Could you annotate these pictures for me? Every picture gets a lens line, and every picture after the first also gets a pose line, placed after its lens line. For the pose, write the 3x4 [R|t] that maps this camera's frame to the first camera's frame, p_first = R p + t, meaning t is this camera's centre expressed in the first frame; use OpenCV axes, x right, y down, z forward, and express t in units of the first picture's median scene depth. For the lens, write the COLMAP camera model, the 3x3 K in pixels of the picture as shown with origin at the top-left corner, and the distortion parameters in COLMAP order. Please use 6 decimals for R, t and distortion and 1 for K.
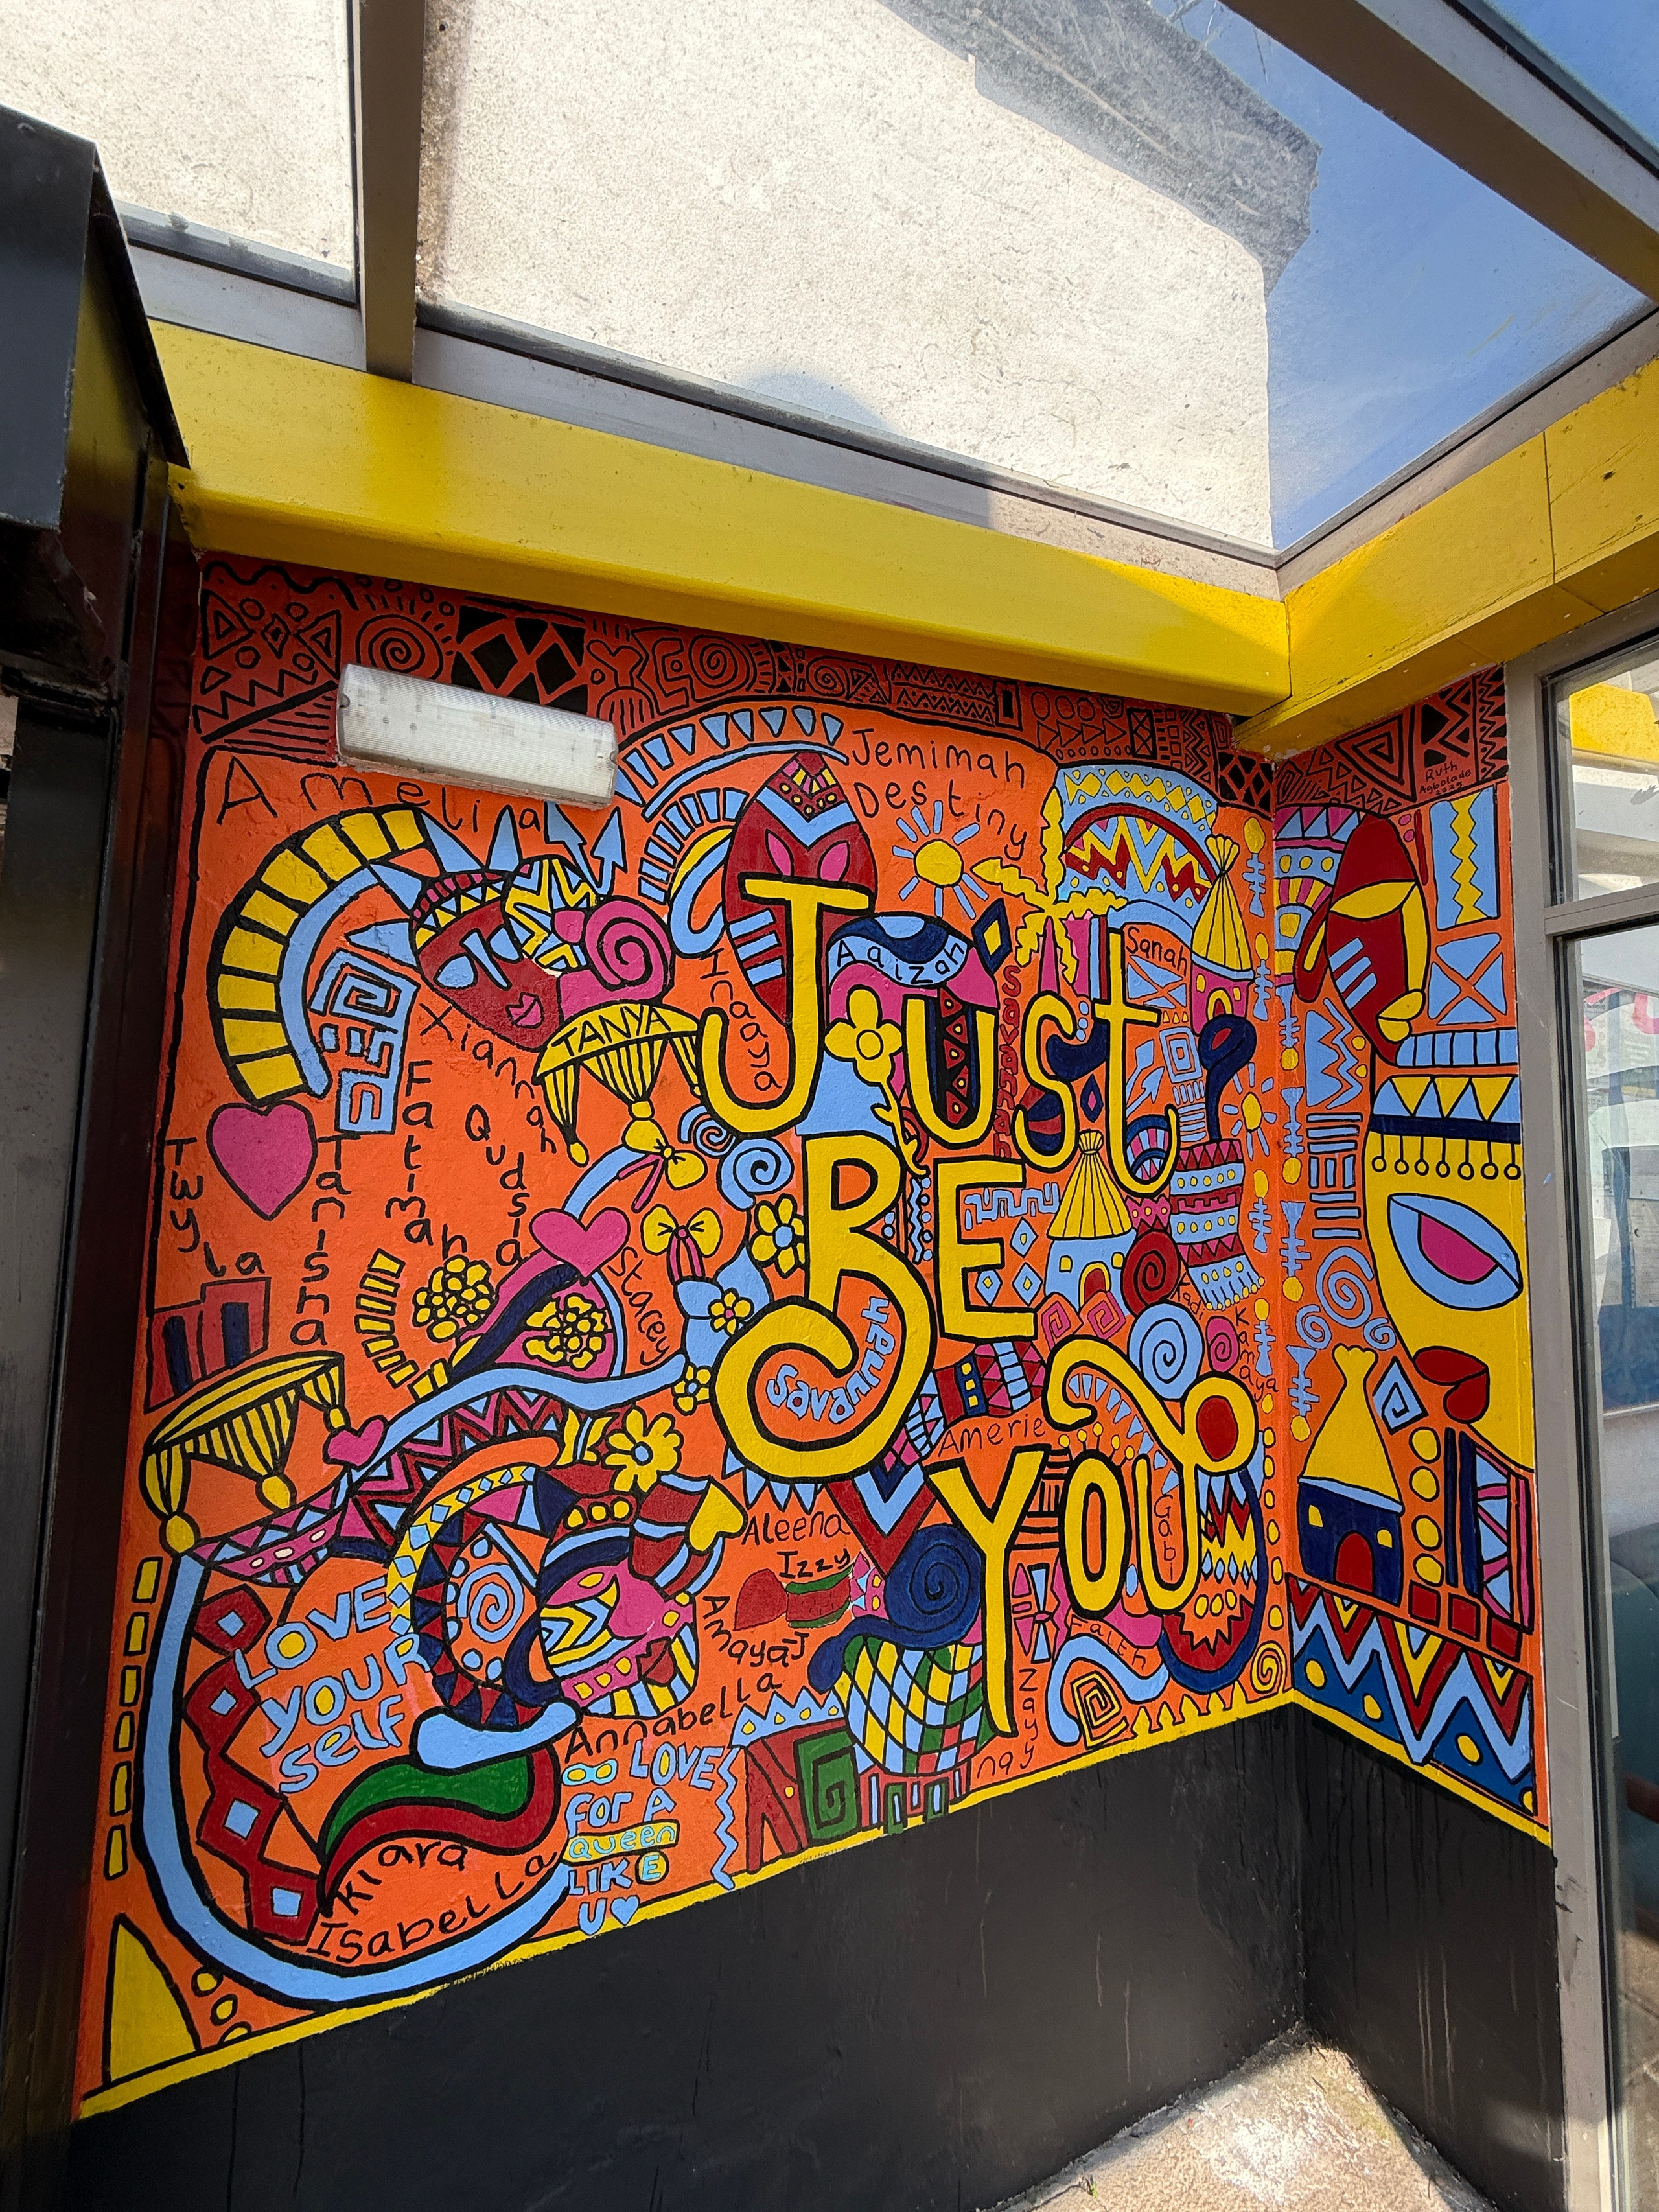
lens RADIAL K [[883.4, 0, 836.0], [0, 883.4, 1098.0], [0, 0, 1]] dist [-0.002302, 0.000085]
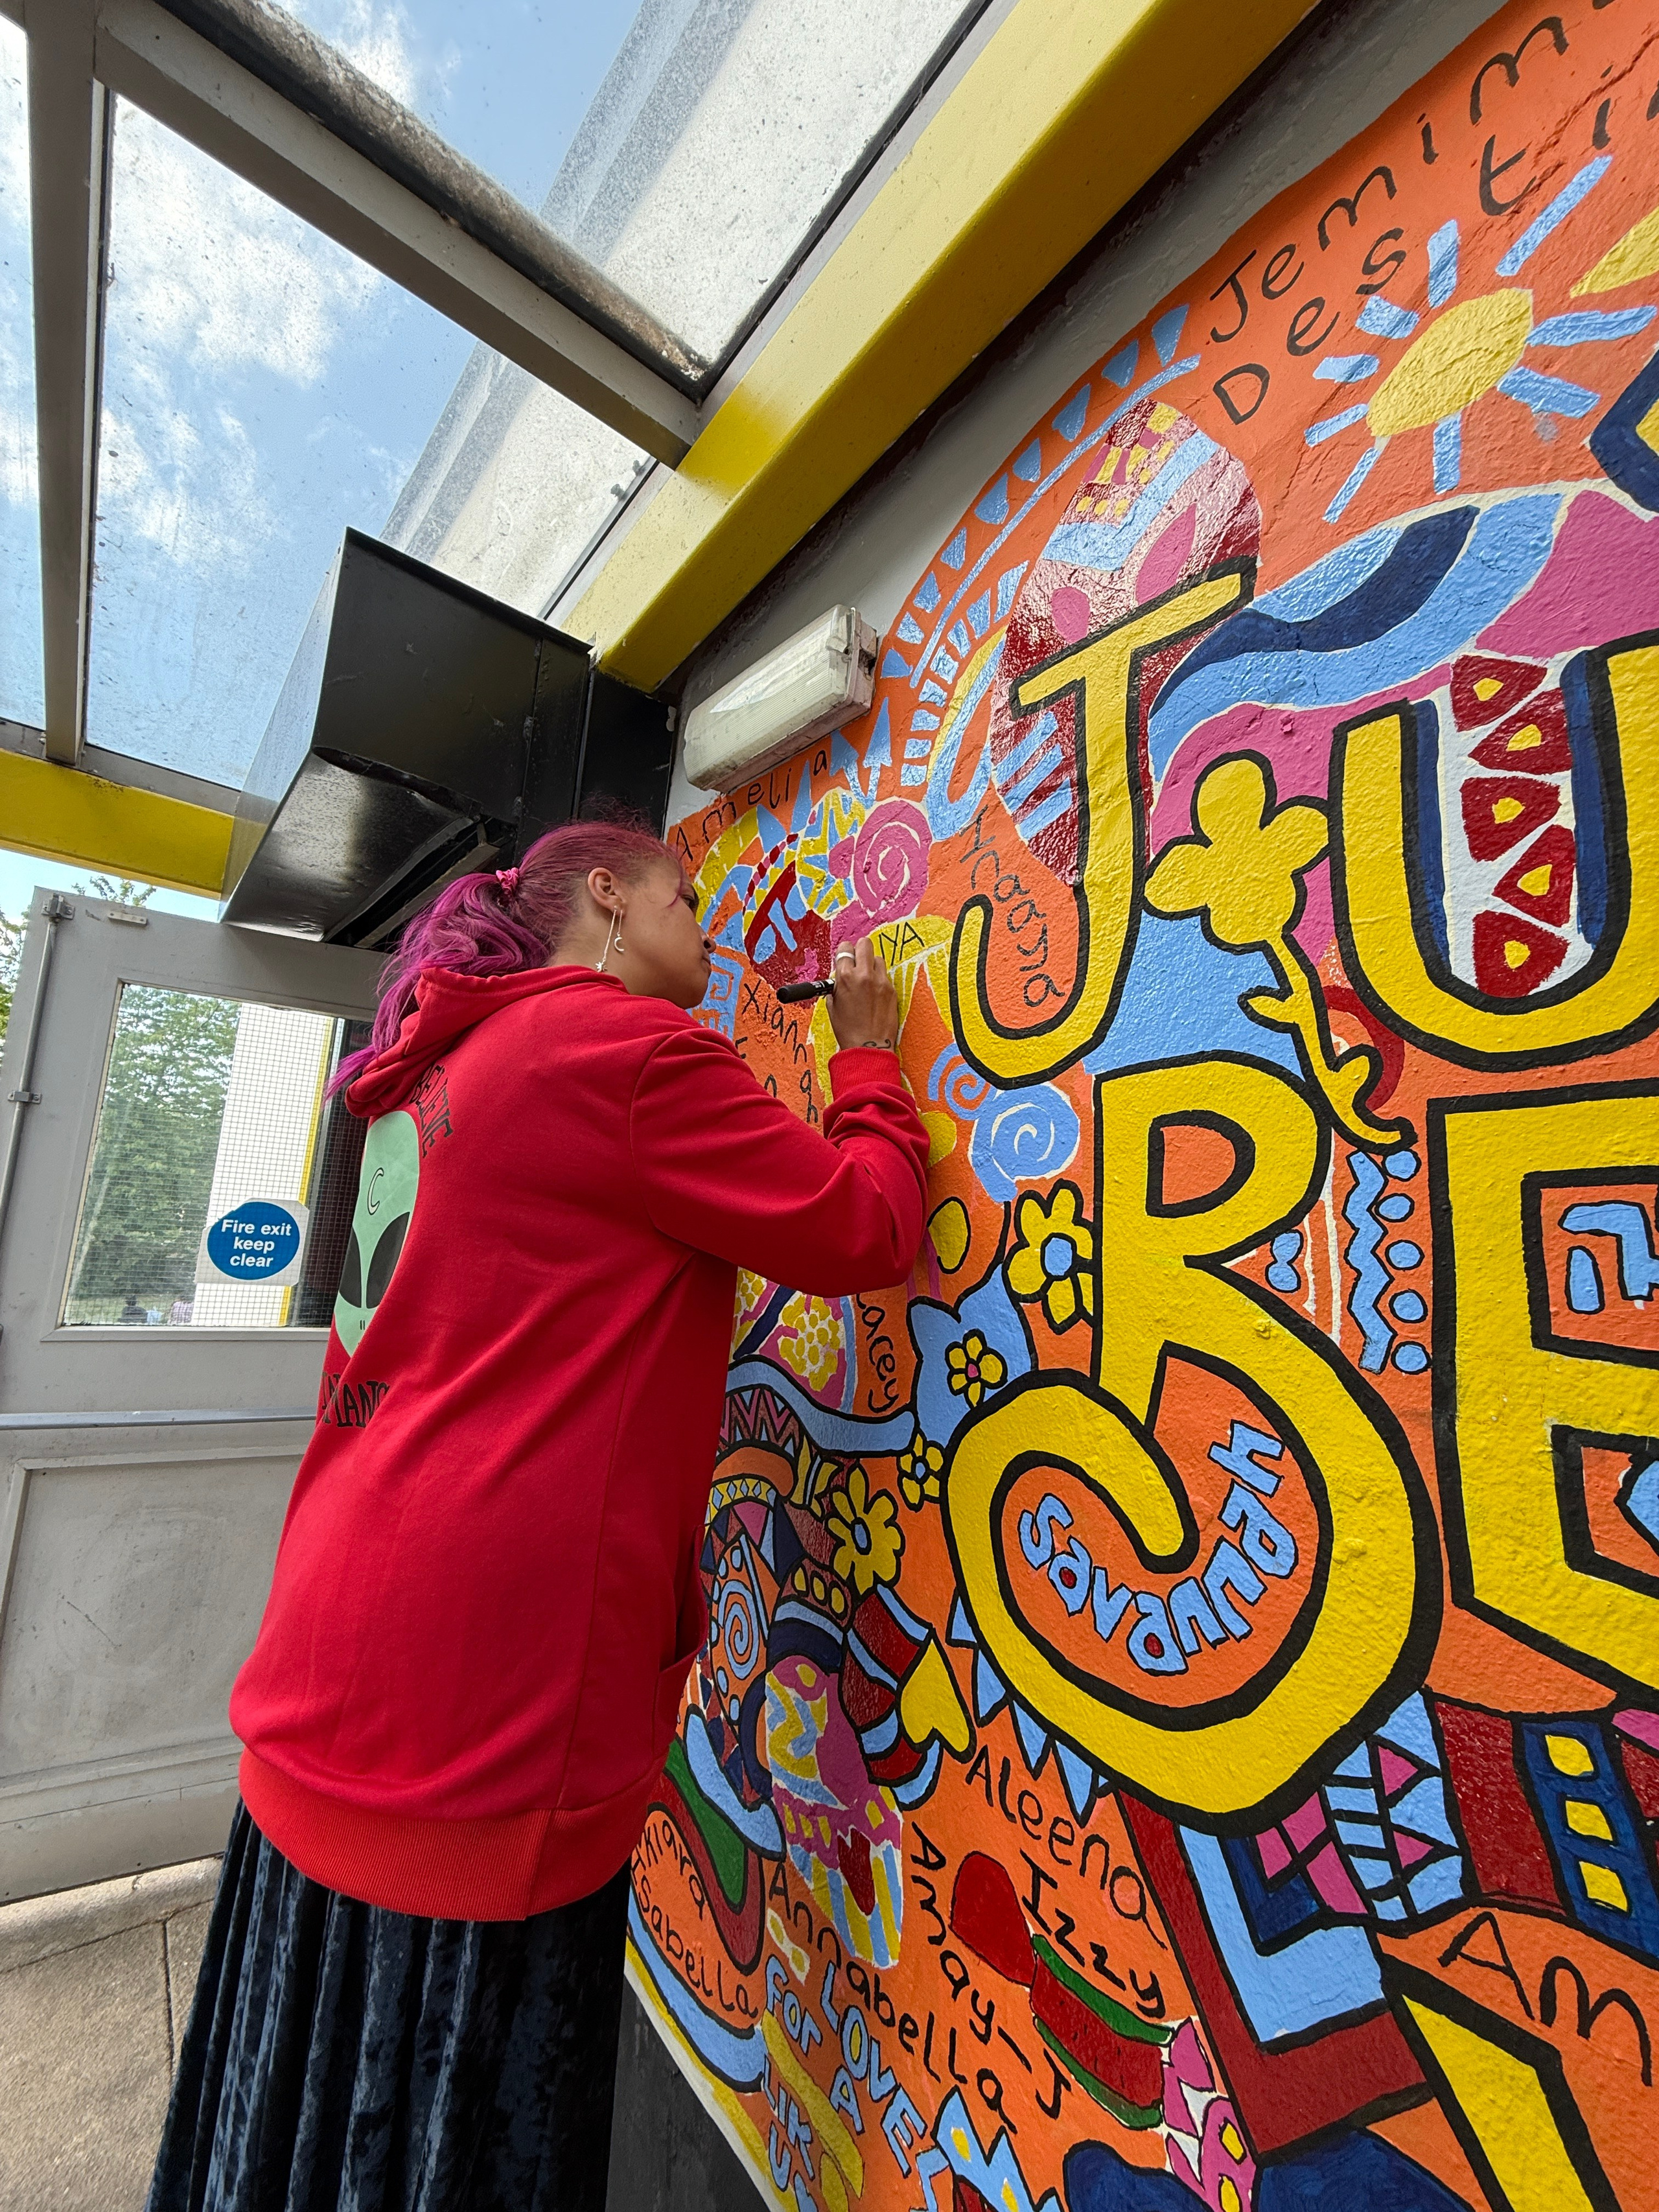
lens RADIAL K [[883.4, 0, 824.4], [0, 883.4, 1102.2], [0, 0, 1]] dist [-0.002302, 0.000085]
pose [[0.227842, -0.106255, -0.967883, 0.463608], [-0.003356, 0.993936, -0.109905, 0.124780], [0.973692, 0.028289, 0.226104, 0.745681]]
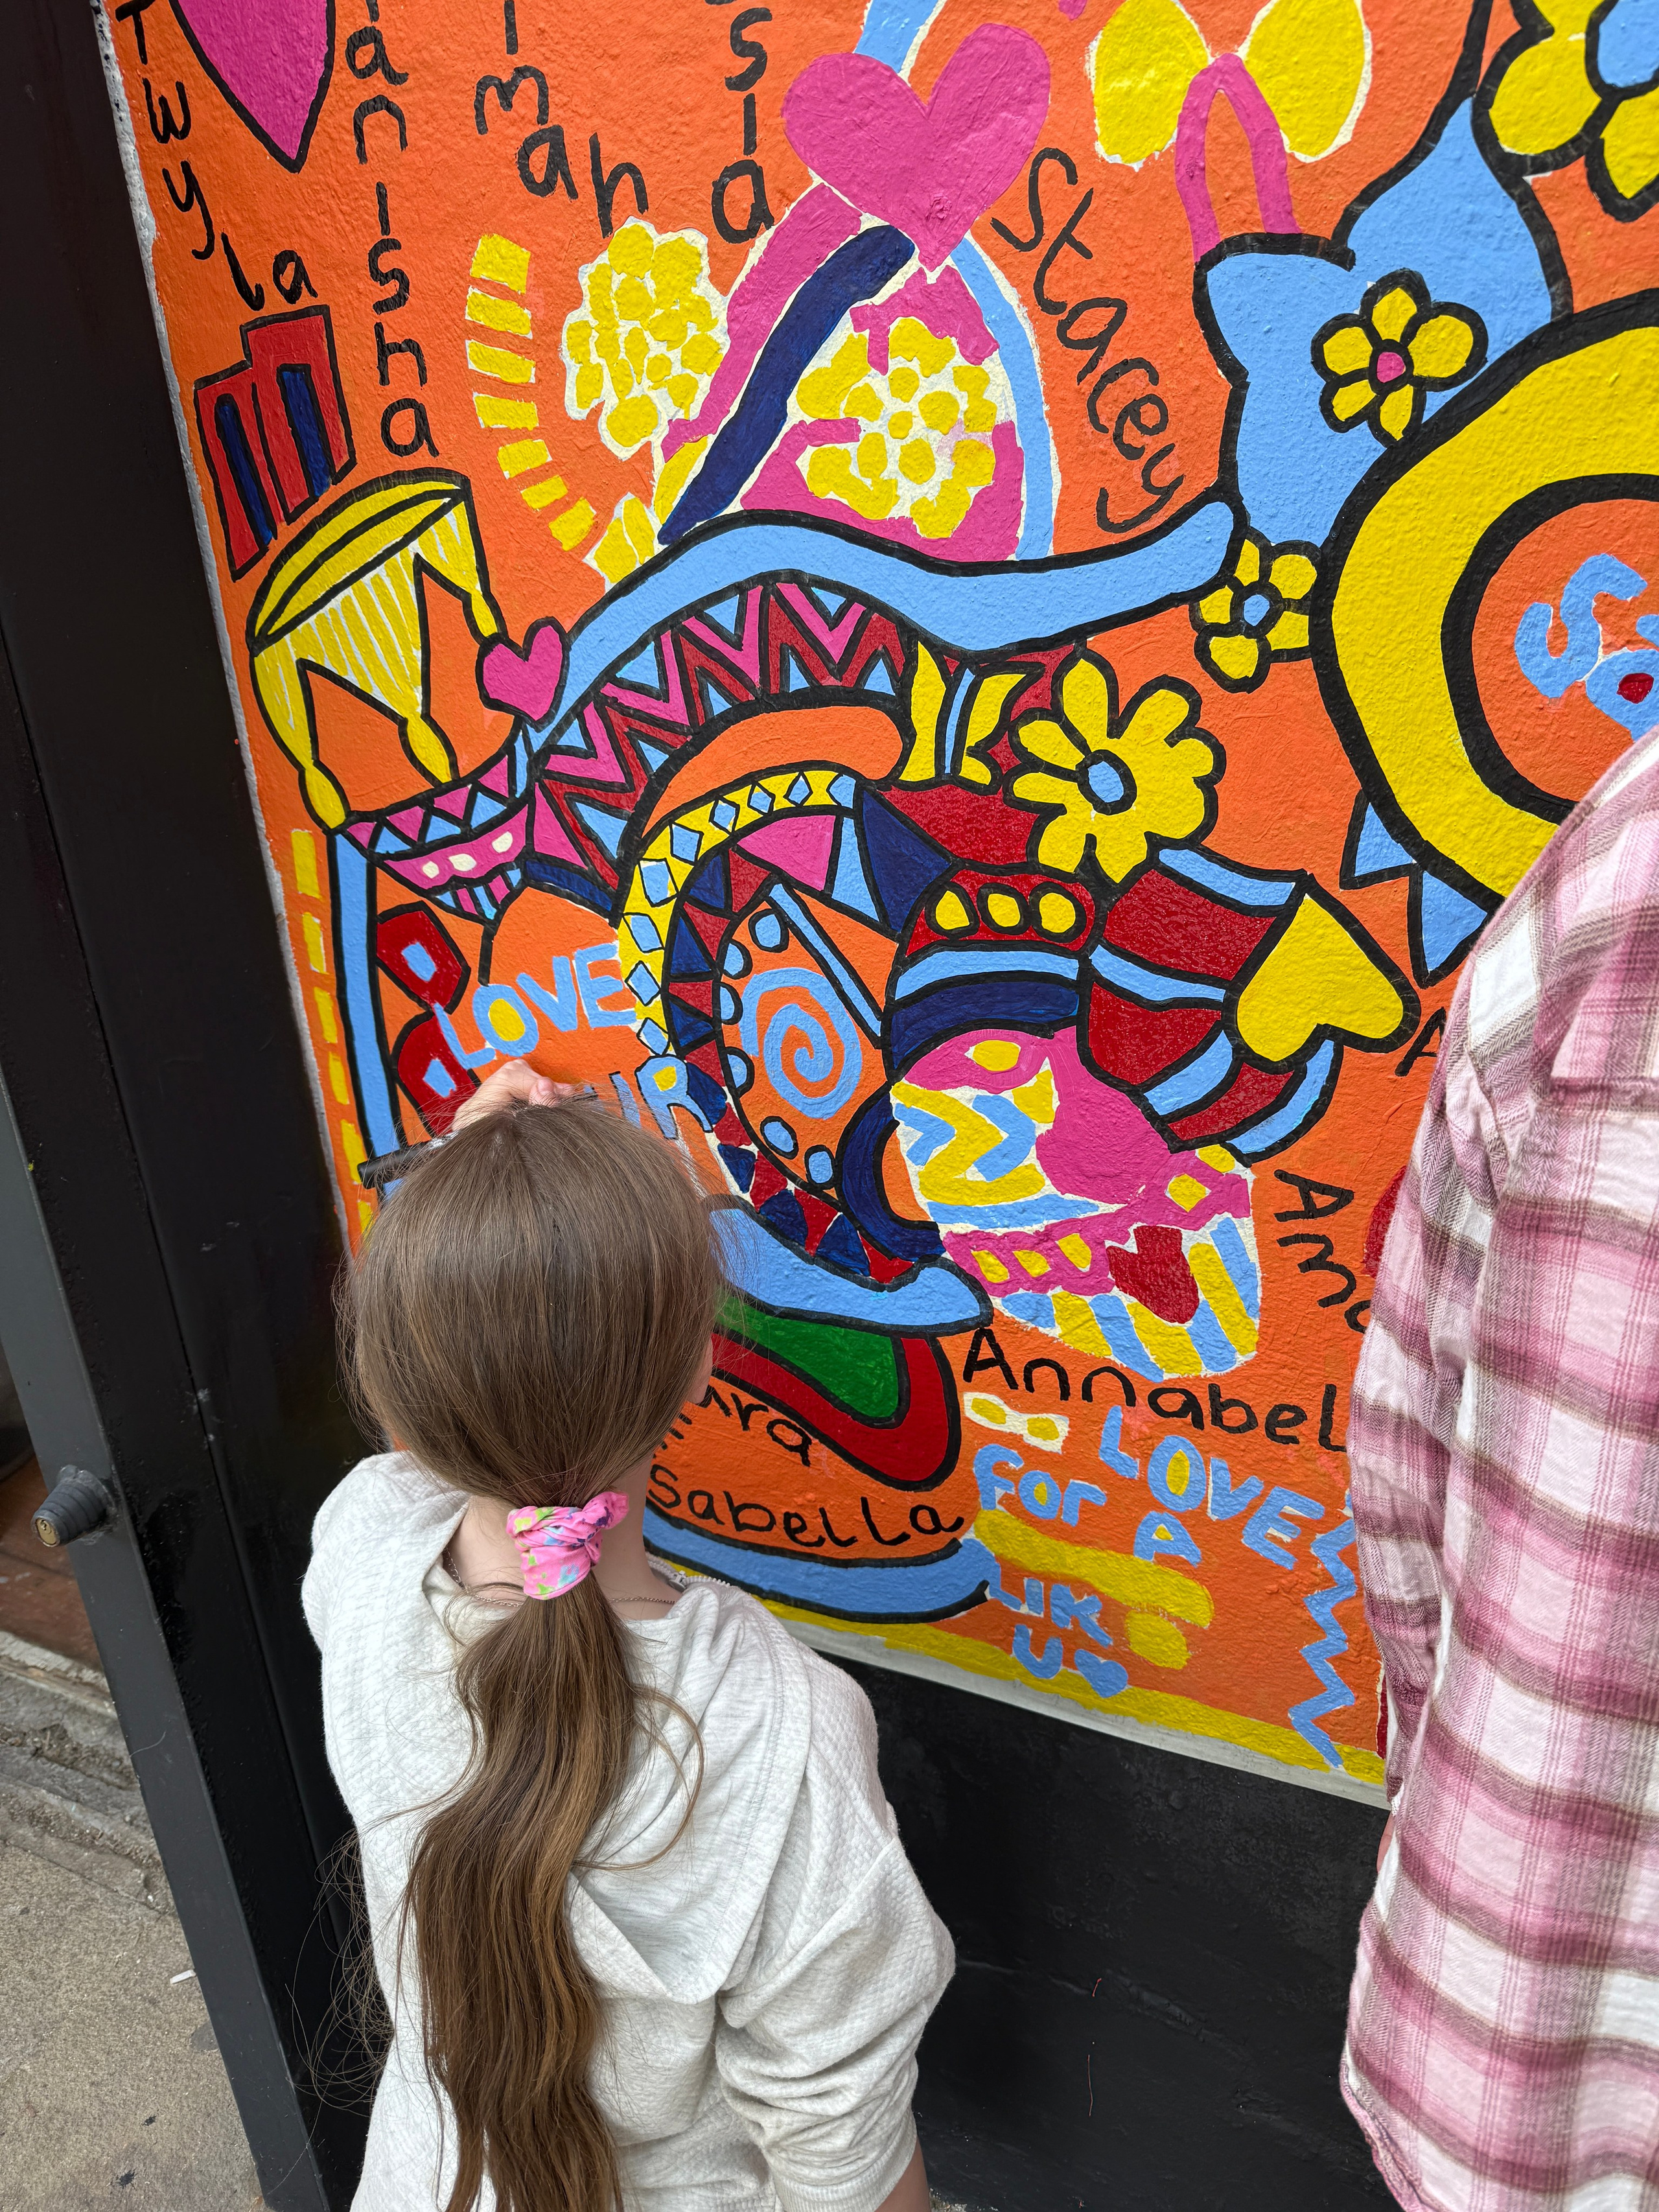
lens RADIAL K [[1572.1, 0, 818.1], [0, 1572.1, 1105.1], [0, 0, 1]] dist [0.055705, -0.087074]
pose [[0.620355, 0.251504, -0.742904, 0.215741], [0.142370, 0.895349, 0.421997, 0.211800], [0.771292, -0.367555, 0.519627, 0.476801]]
